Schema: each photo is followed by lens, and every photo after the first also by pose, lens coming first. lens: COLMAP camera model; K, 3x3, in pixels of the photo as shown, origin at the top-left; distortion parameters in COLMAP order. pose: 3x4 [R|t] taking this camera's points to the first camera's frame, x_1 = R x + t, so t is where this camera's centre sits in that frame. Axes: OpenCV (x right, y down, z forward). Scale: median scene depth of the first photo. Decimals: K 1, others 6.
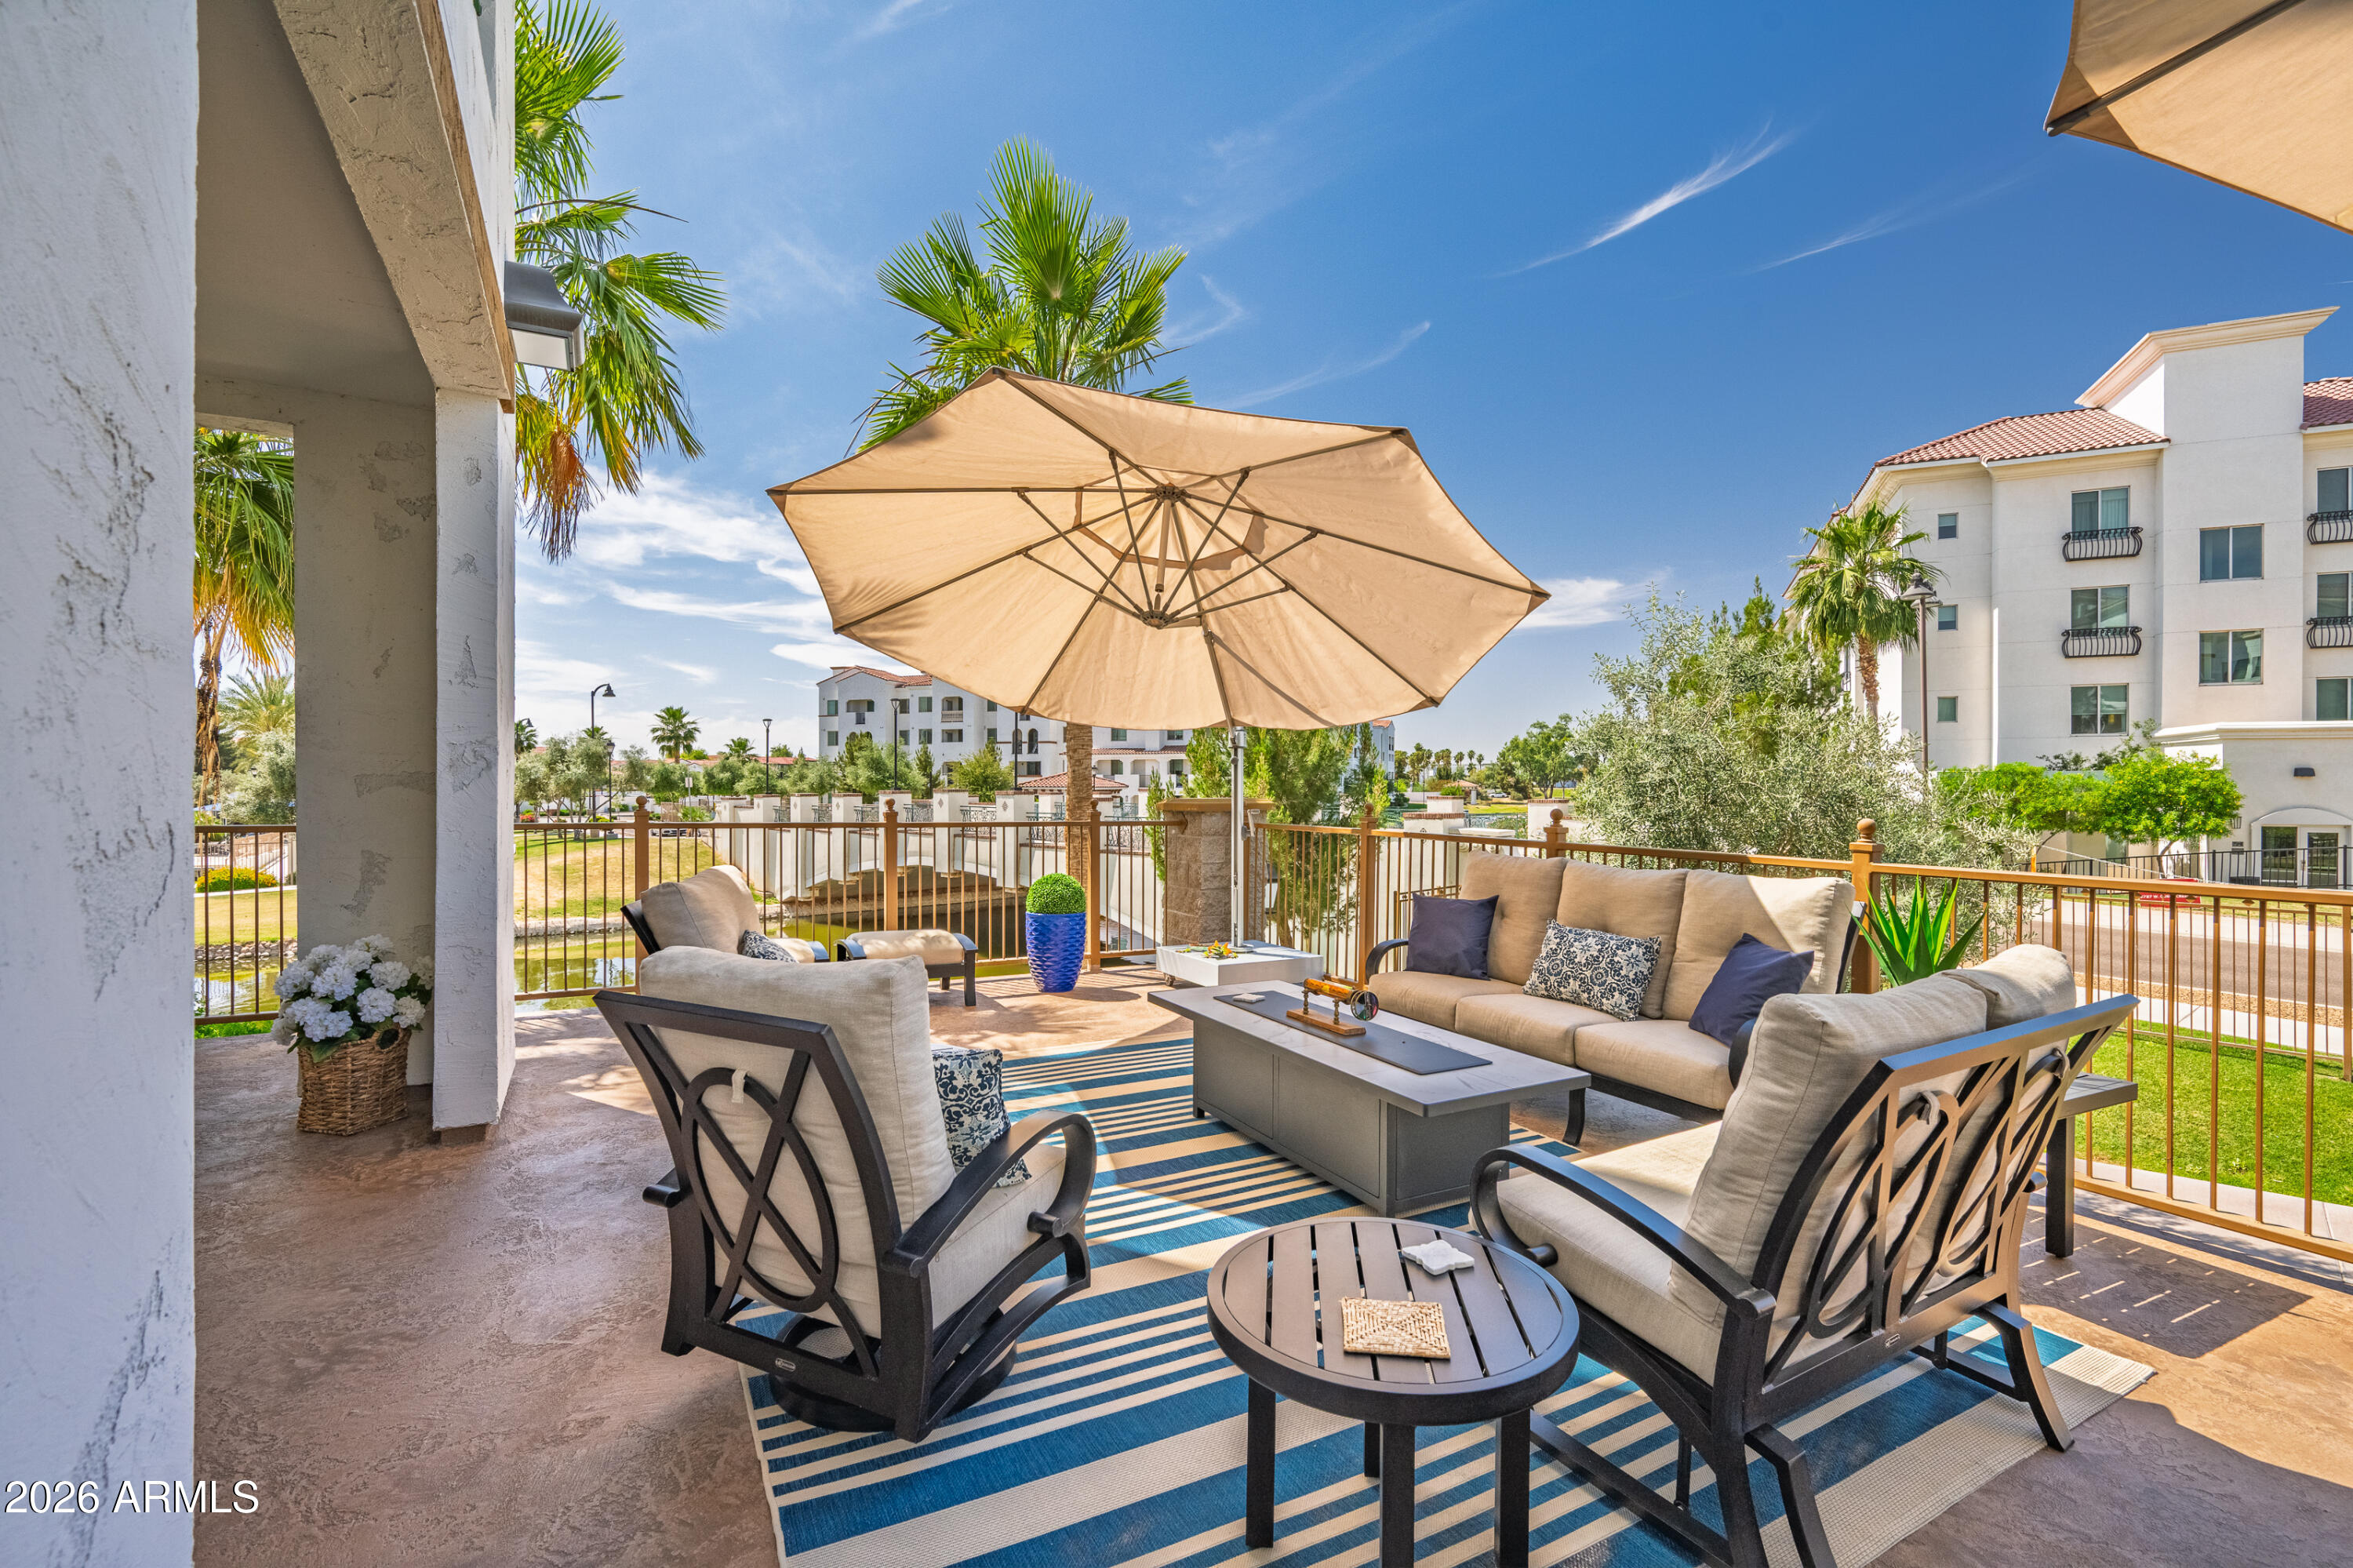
lens RADIAL K [[1048.8, 0, 1169.0], [0, 1048.8, 782.1], [0, 0, 1]] dist [-0.007012, 0.001188]
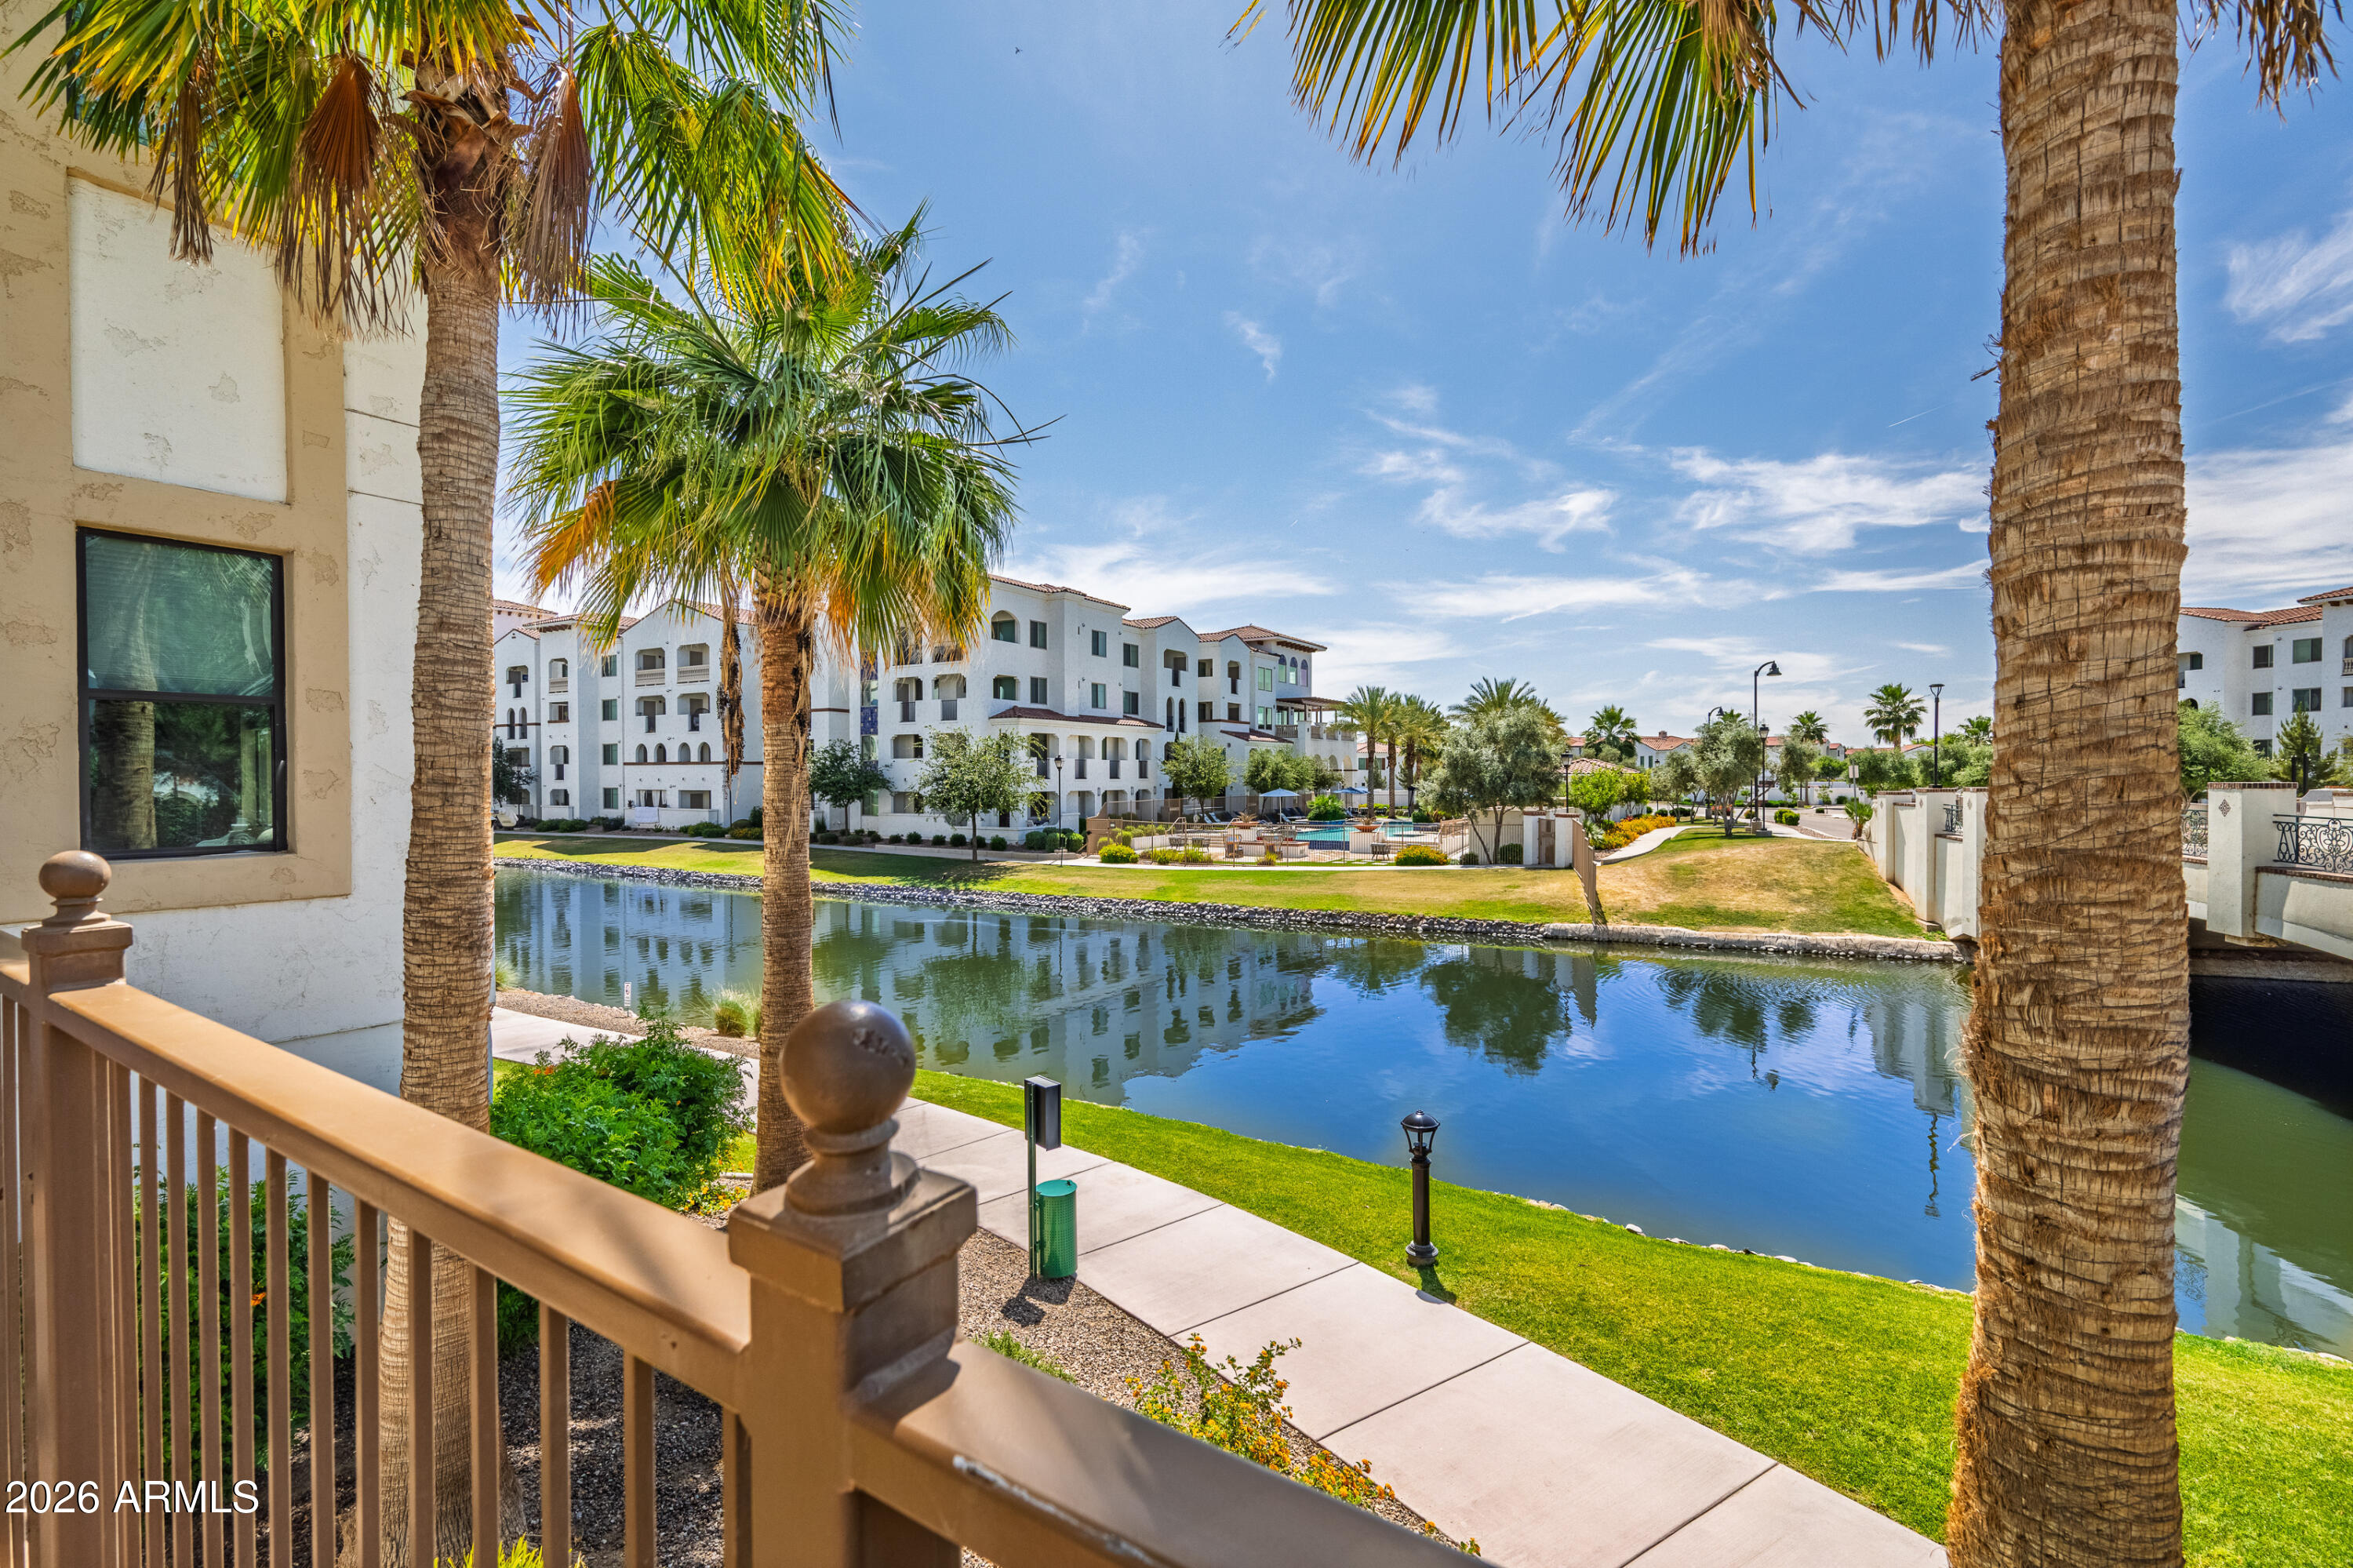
lens RADIAL K [[1048.8, 0, 1177.0], [0, 1048.8, 786.2], [0, 0, 1]] dist [-0.007012, 0.001188]
pose [[0.479178, 0.007029, -0.877689, -0.000214], [0.004632, 0.999934, 0.010537, 0.000505], [0.877705, -0.009114, 0.479114, 0.230067]]
